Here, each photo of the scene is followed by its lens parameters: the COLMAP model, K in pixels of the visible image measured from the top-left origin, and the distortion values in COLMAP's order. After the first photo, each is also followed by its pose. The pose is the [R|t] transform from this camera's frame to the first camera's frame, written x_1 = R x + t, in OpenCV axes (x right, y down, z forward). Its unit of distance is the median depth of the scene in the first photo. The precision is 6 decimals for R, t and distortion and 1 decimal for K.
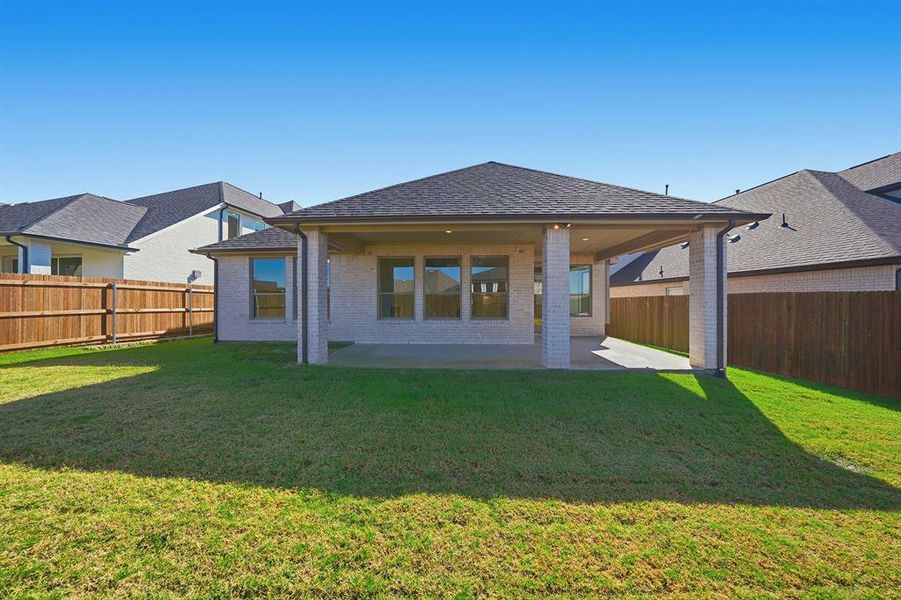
lens RADIAL K [[318.5, 0, 452.9], [0, 318.5, 292.4], [0, 0, 1]] dist [-0.017553, -0.000018]
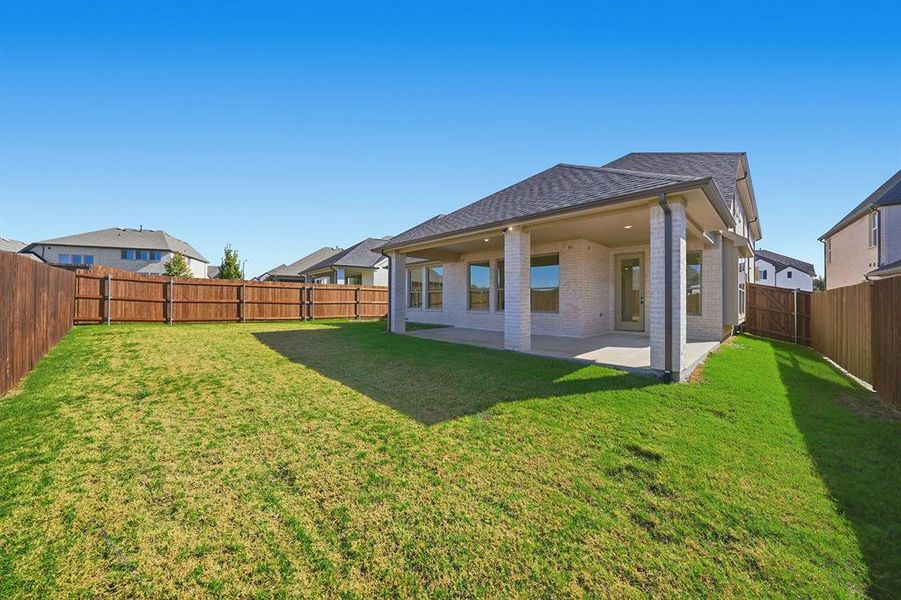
lens RADIAL K [[318.5, 0, 452.9], [0, 318.5, 292.4], [0, 0, 1]] dist [-0.017553, -0.000018]
pose [[0.722712, -0.010928, -0.691063, 0.673735], [0.004107, 0.999925, -0.011517, 0.027011], [0.691137, 0.005485, 0.722703, 0.003712]]
